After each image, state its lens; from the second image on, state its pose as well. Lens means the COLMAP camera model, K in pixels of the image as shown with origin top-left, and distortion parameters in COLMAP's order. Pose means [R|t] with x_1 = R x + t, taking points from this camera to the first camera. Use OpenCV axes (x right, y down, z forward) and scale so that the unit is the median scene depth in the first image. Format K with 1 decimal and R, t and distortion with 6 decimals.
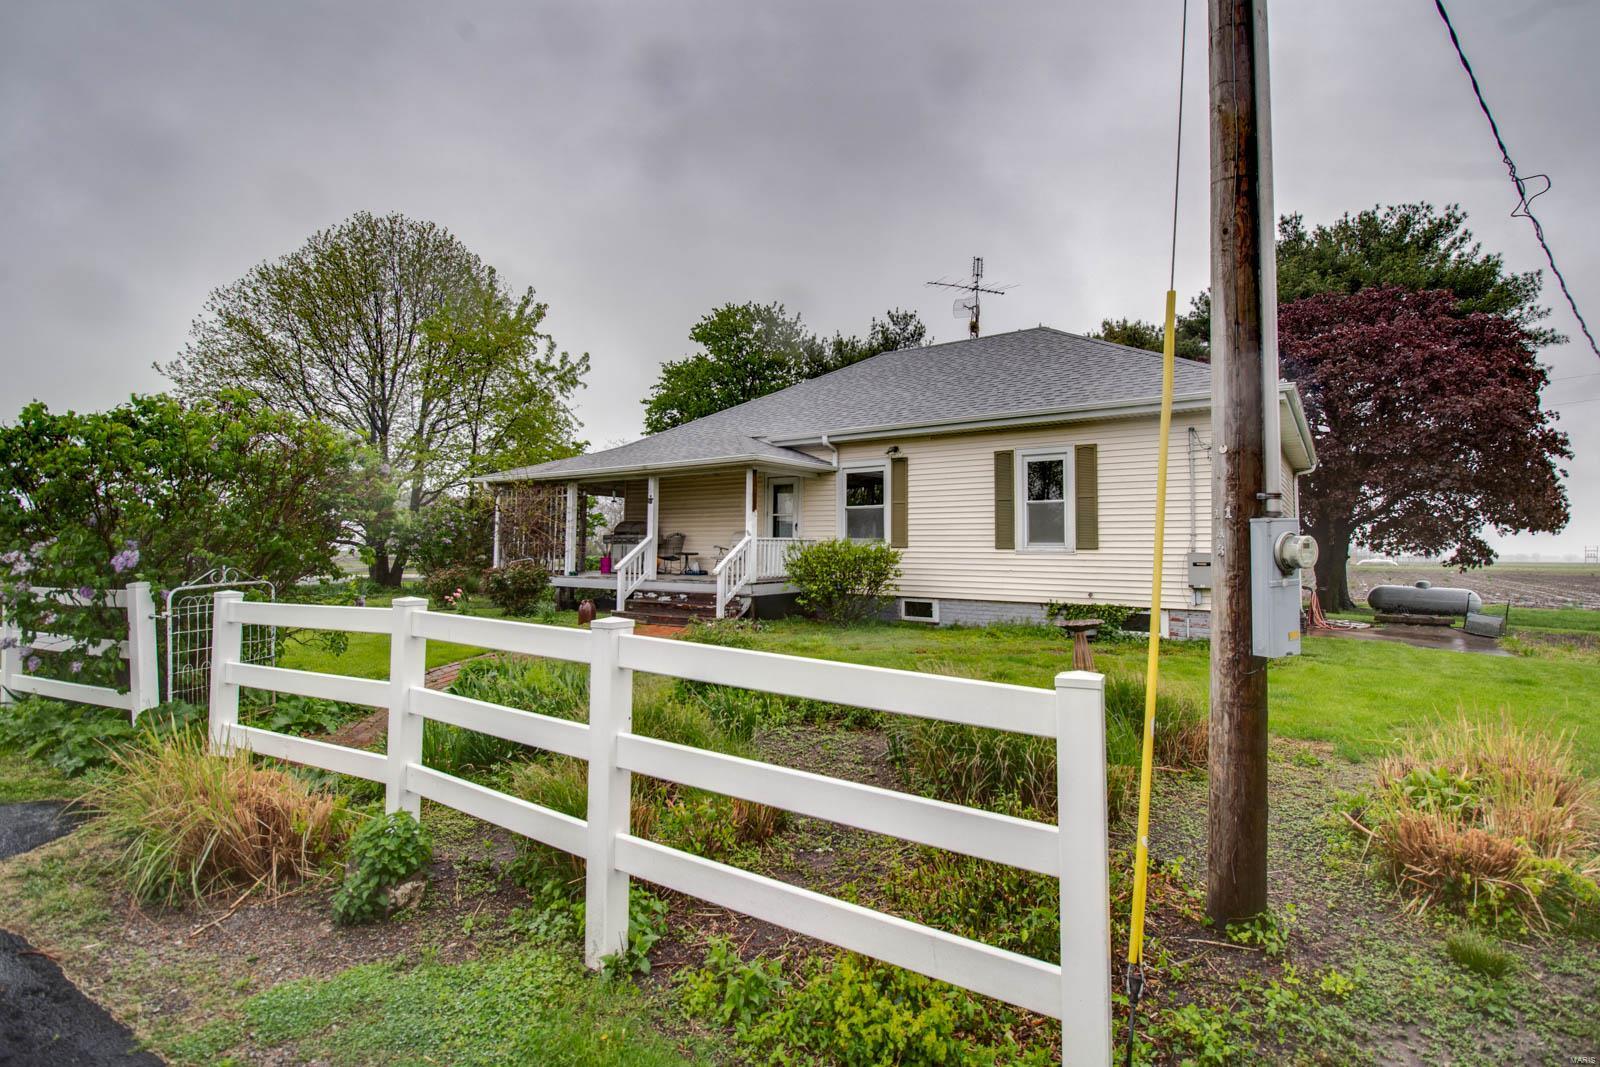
lens RADIAL K [[771.8, 0, 808.8], [0, 771.8, 500.8], [0, 0, 1]] dist [-0.003795, -0.001265]
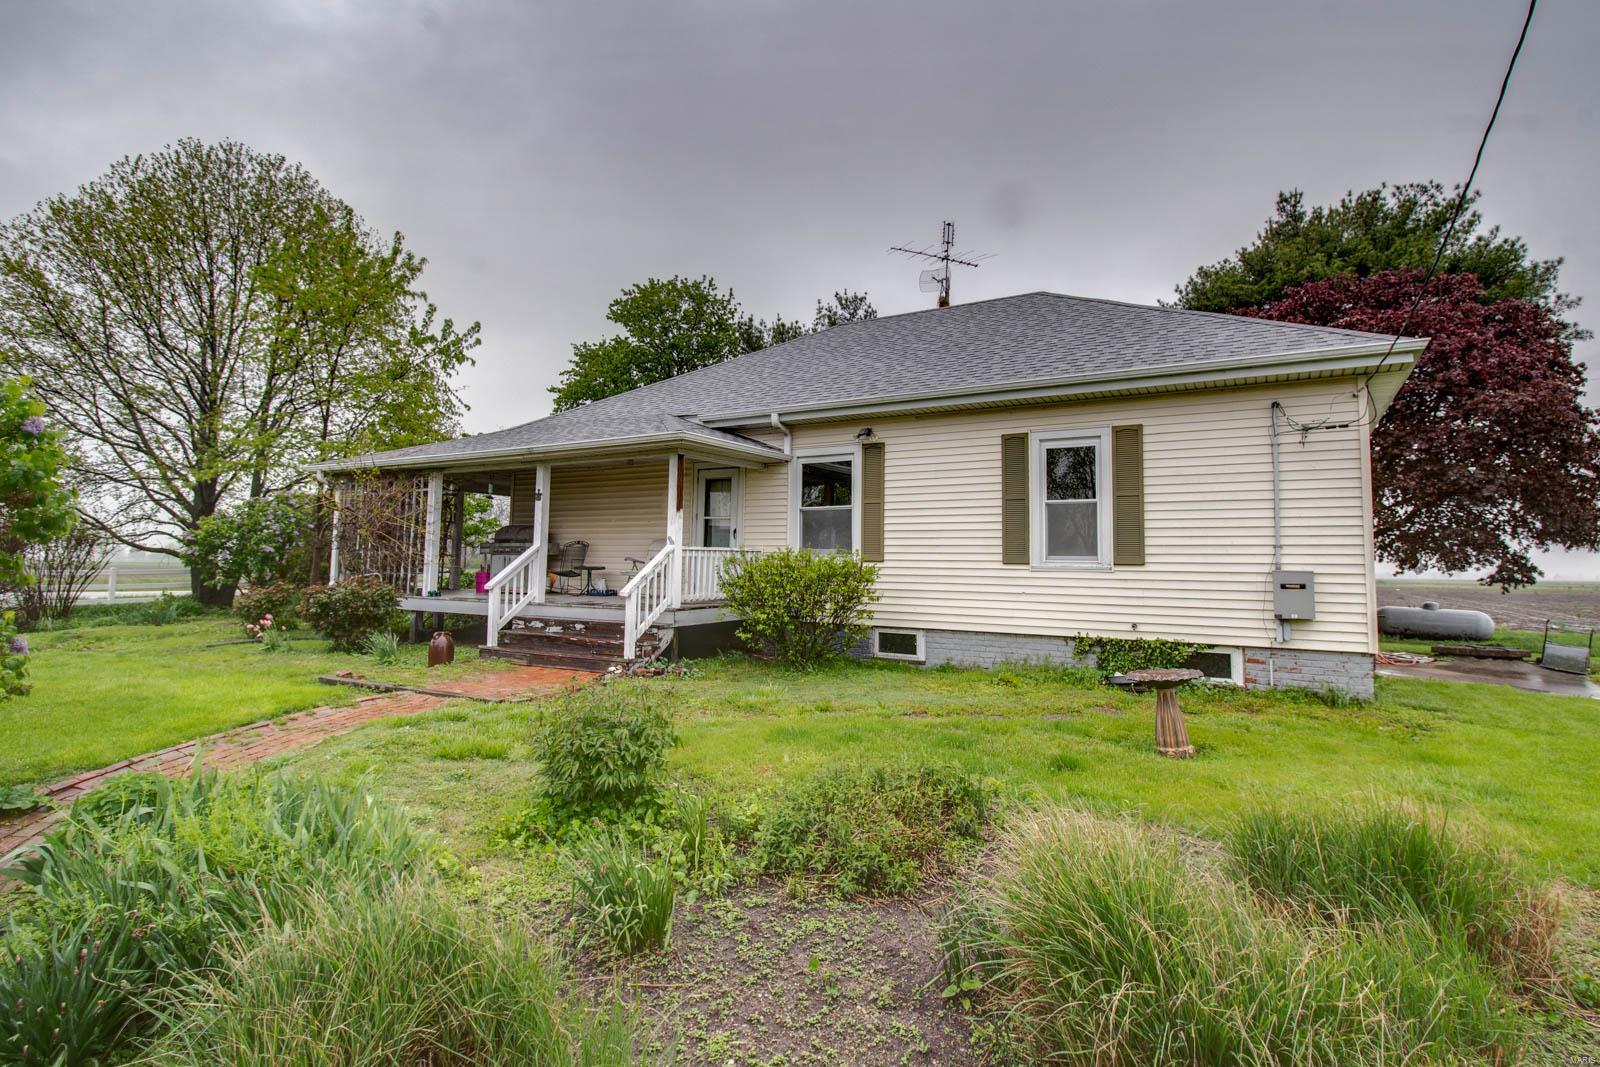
lens RADIAL K [[807.5, 0, 814.5], [0, 807.5, 502.1], [0, 0, 1]] dist [-0.004979, -0.000900]
pose [[0.995536, 0.012297, 0.093579, -0.012893], [-0.011187, 0.999861, -0.012379, 0.011871], [-0.093718, 0.011276, 0.995535, 0.198975]]
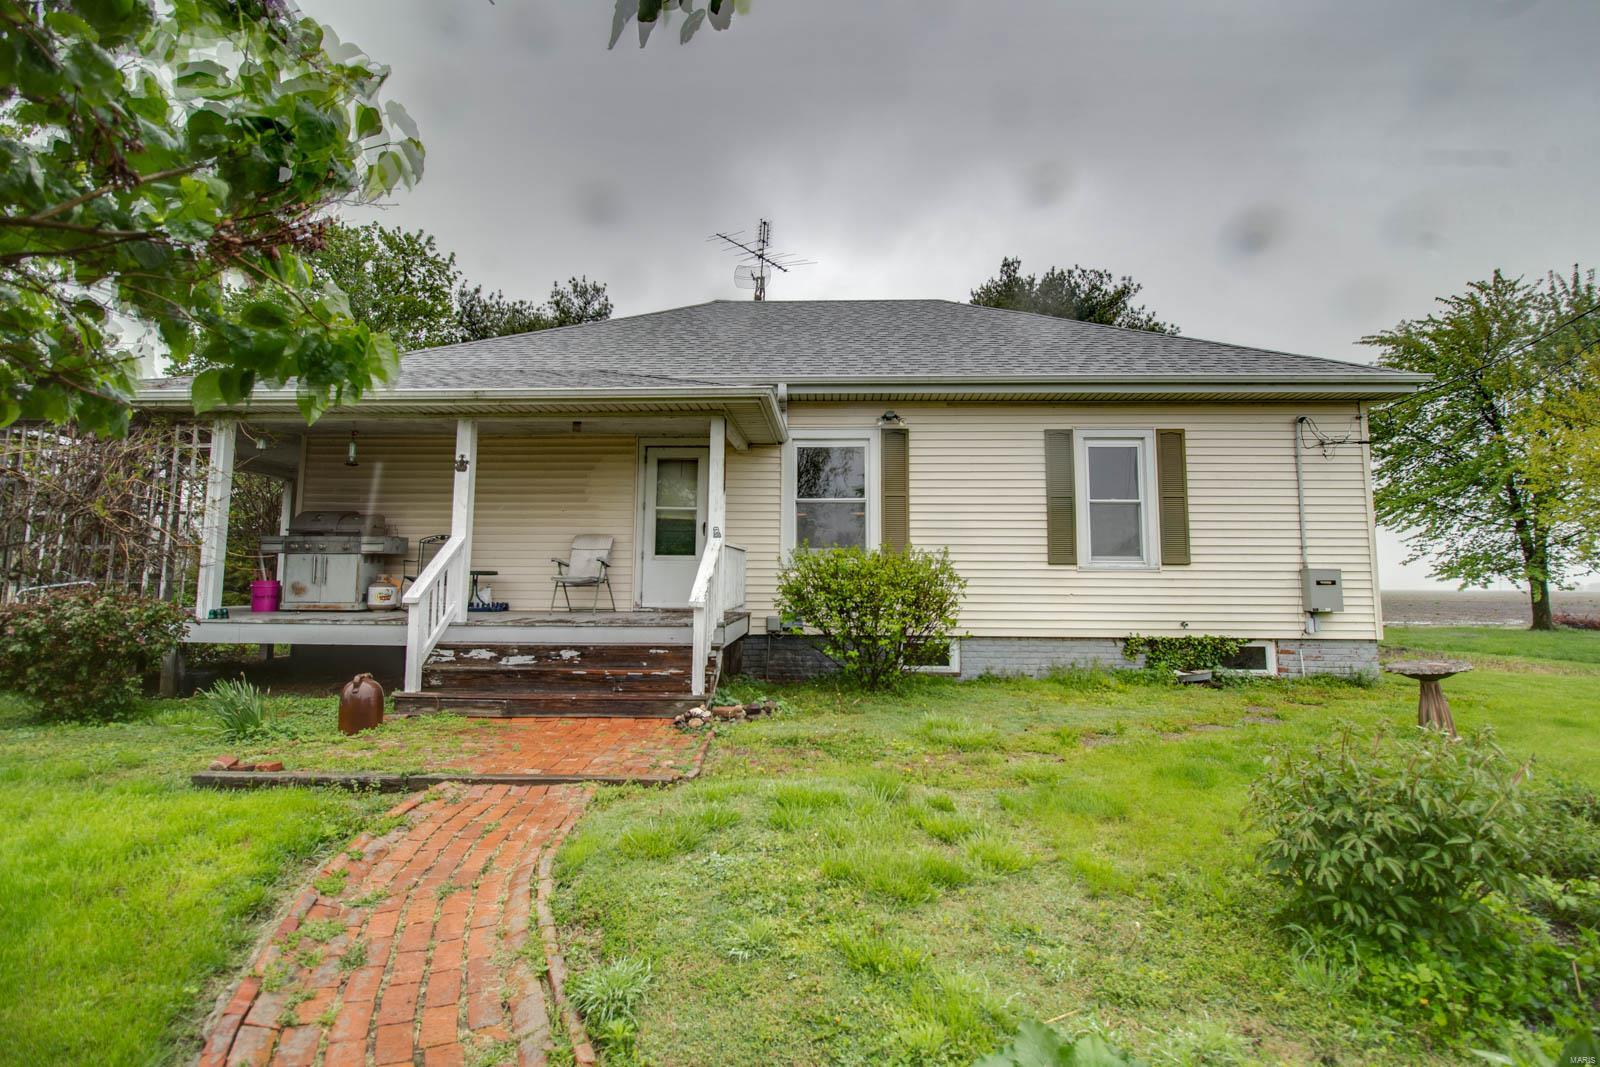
lens RADIAL K [[771.8, 0, 808.8], [0, 771.8, 500.8], [0, 0, 1]] dist [-0.003795, -0.001265]
pose [[0.828132, 0.056120, 0.557717, -0.294627], [-0.035407, 0.998226, -0.047871, 0.038821], [-0.559414, 0.019896, 0.828650, 0.450802]]
